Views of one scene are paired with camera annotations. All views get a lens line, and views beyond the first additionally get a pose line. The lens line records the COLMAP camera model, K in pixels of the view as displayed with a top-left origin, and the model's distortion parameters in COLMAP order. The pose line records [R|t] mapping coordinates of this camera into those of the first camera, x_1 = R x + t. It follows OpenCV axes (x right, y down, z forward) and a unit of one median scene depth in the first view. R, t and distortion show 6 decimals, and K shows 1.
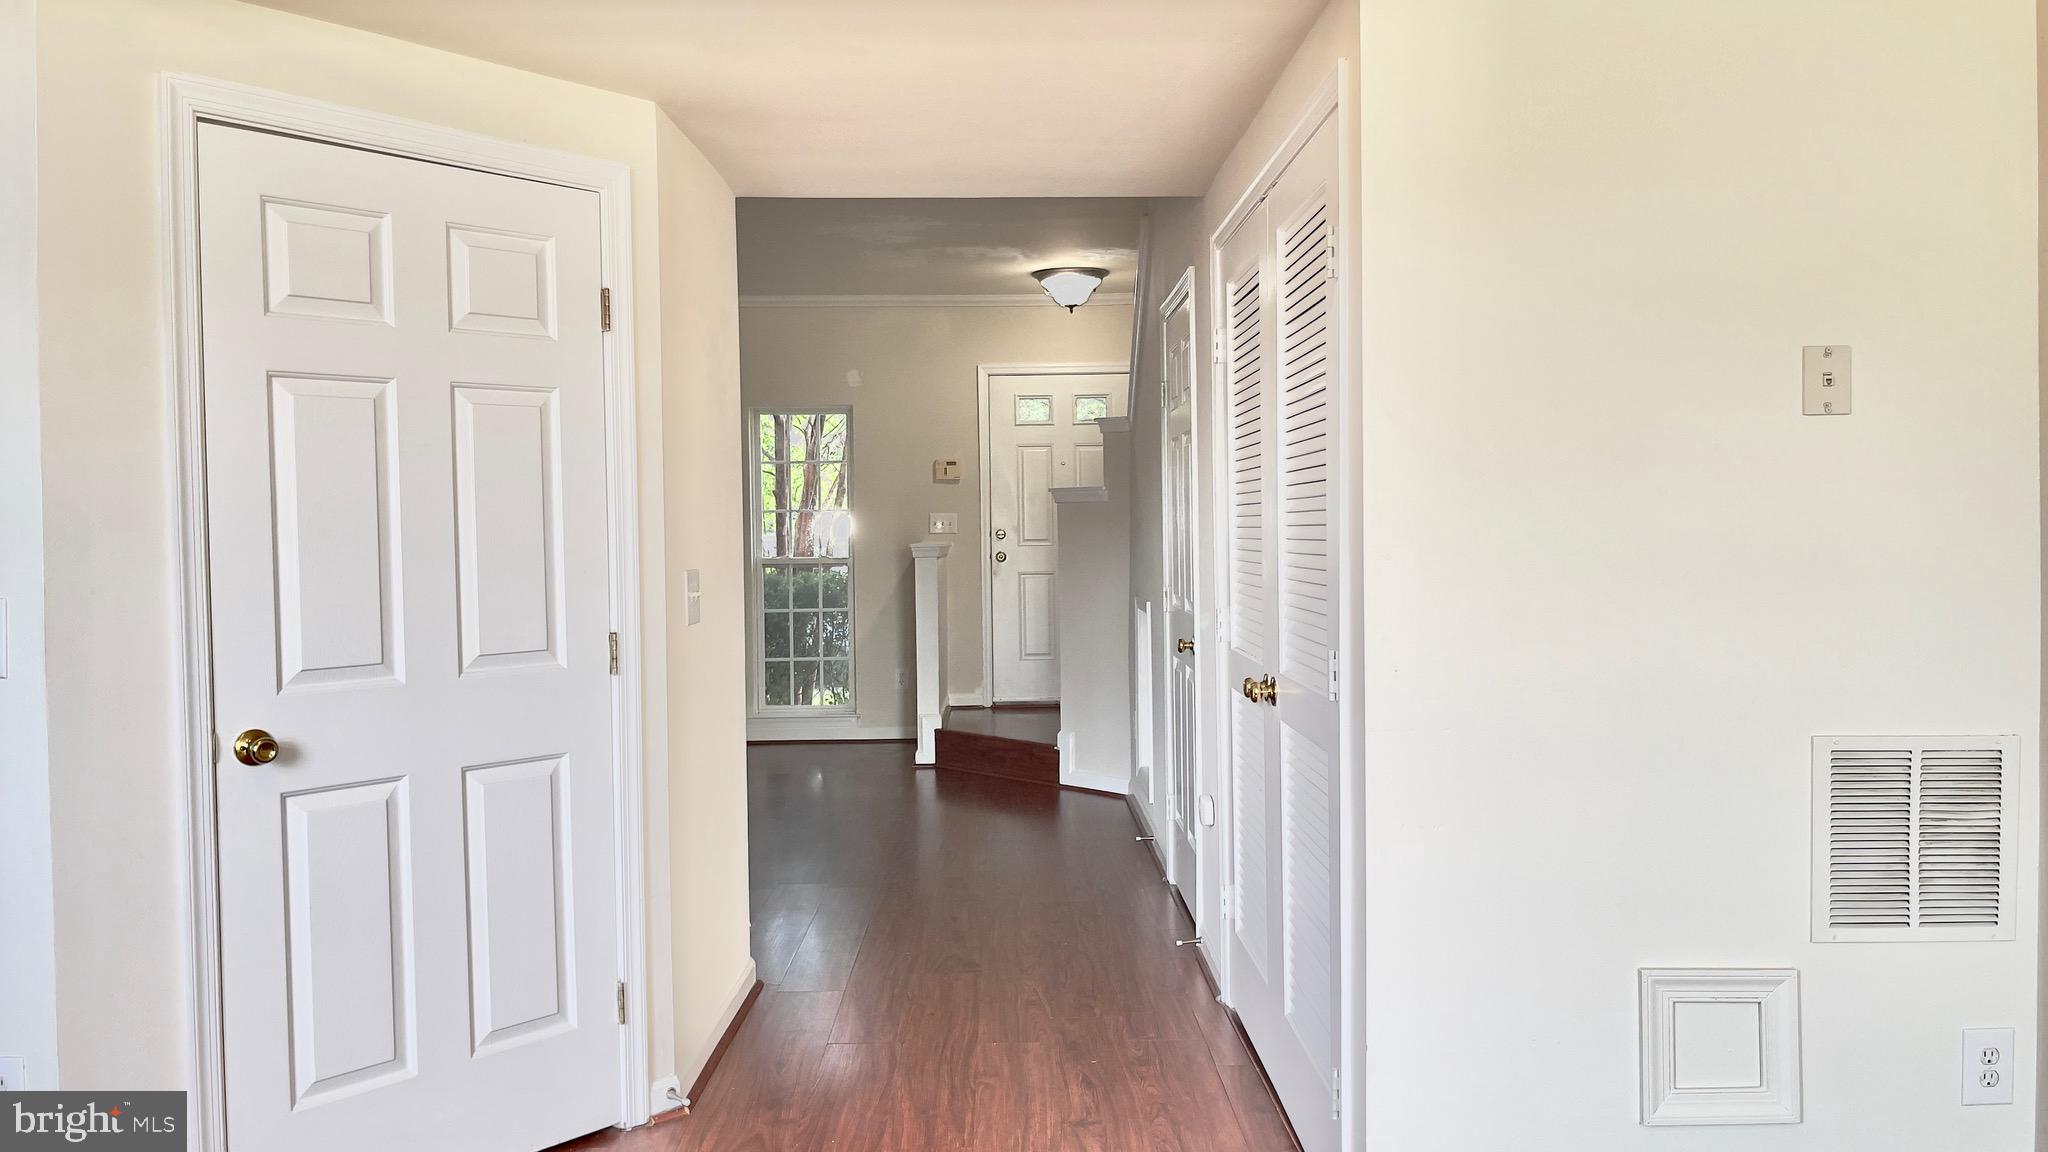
lens RADIAL K [[1542.4, 0, 1026.5], [0, 1542.4, 570.6], [0, 0, 1]] dist [0.043694, -0.048686]
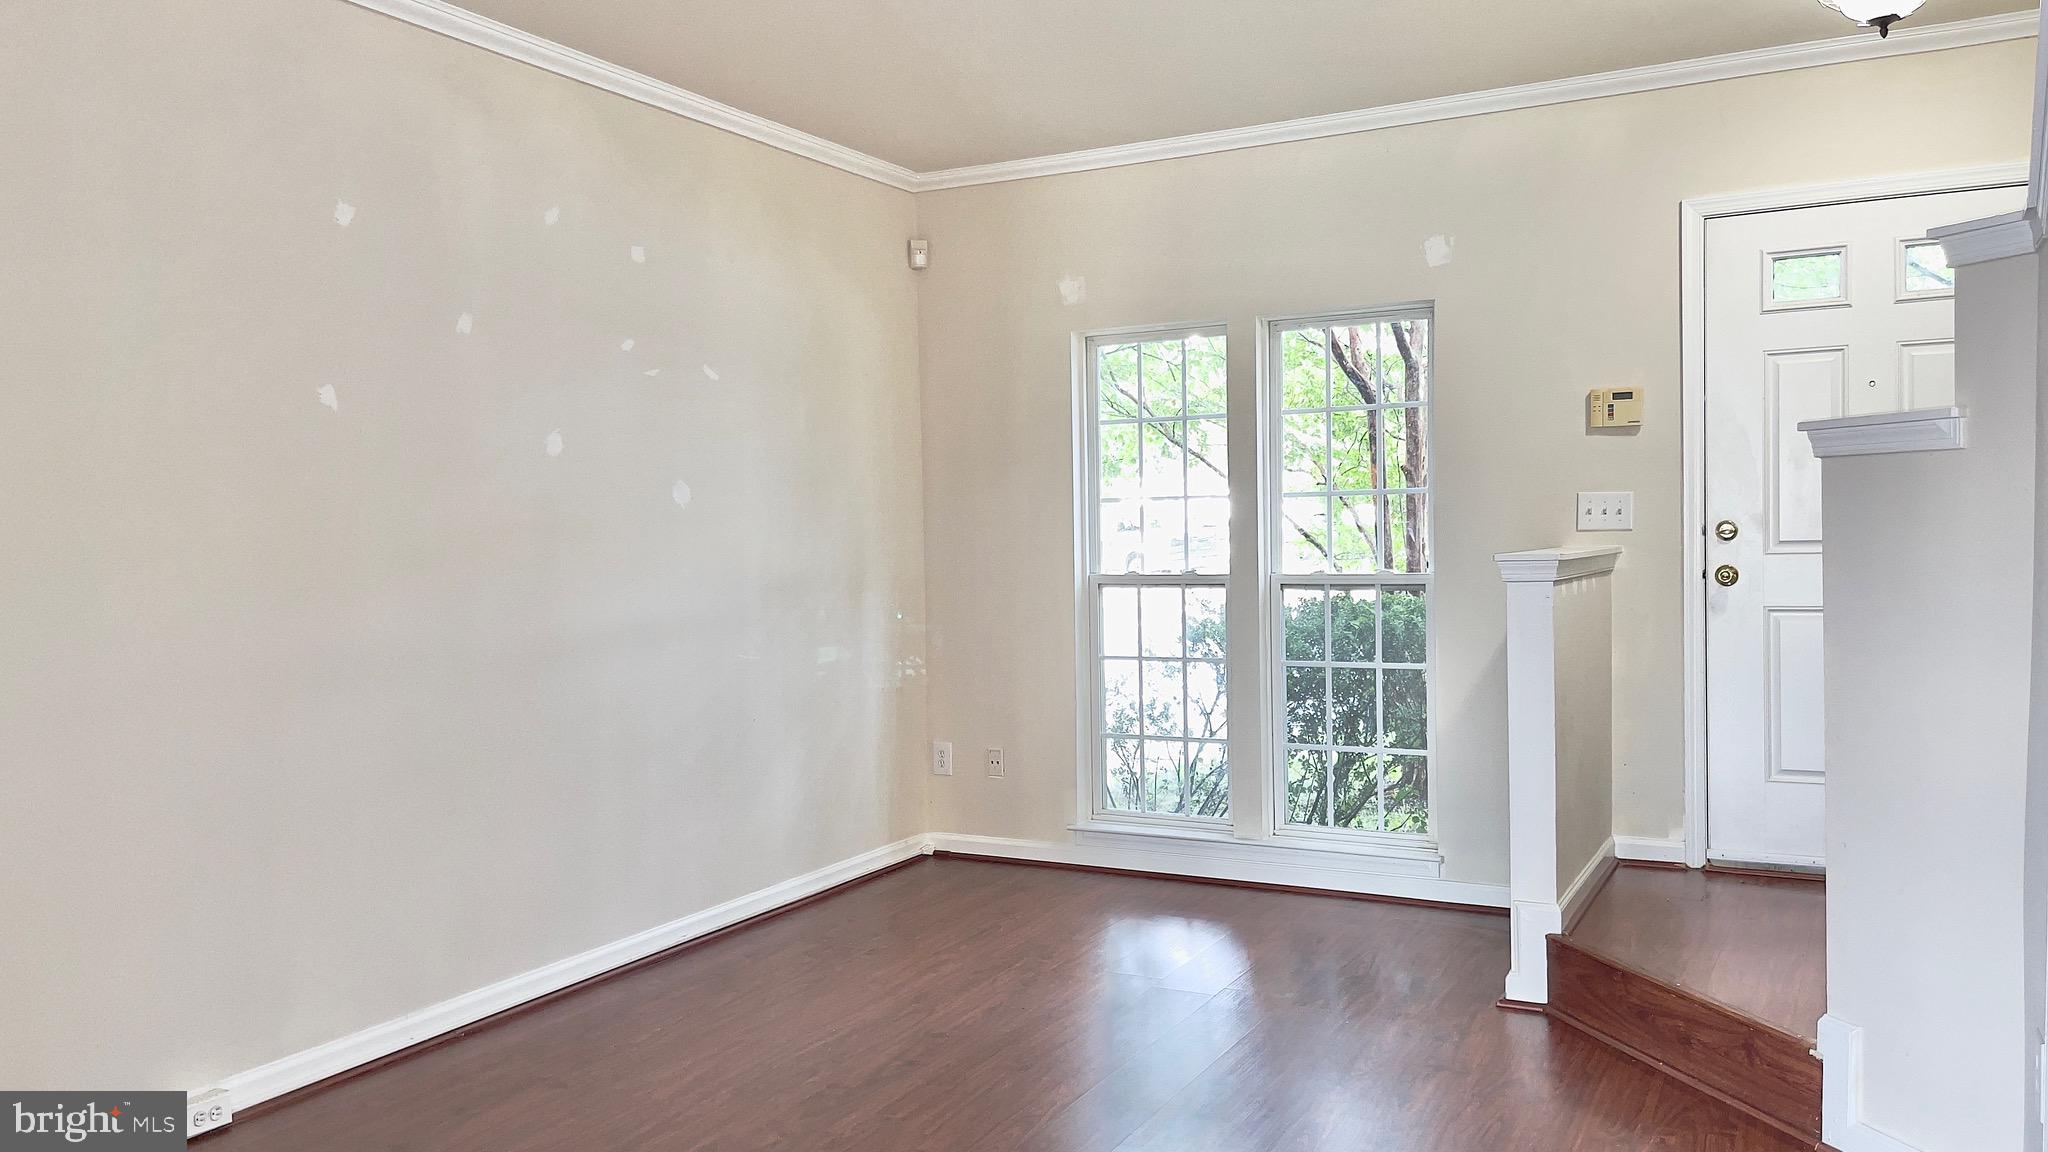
lens RADIAL K [[1542.4, 0, 1016.7], [0, 1542.4, 573.8], [0, 0, 1]] dist [0.043694, -0.048686]
pose [[0.872996, 0.010549, -0.487613, 0.028623], [-0.006389, 0.999928, 0.010193, -0.013114], [0.487685, -0.005783, 0.873001, 0.441210]]
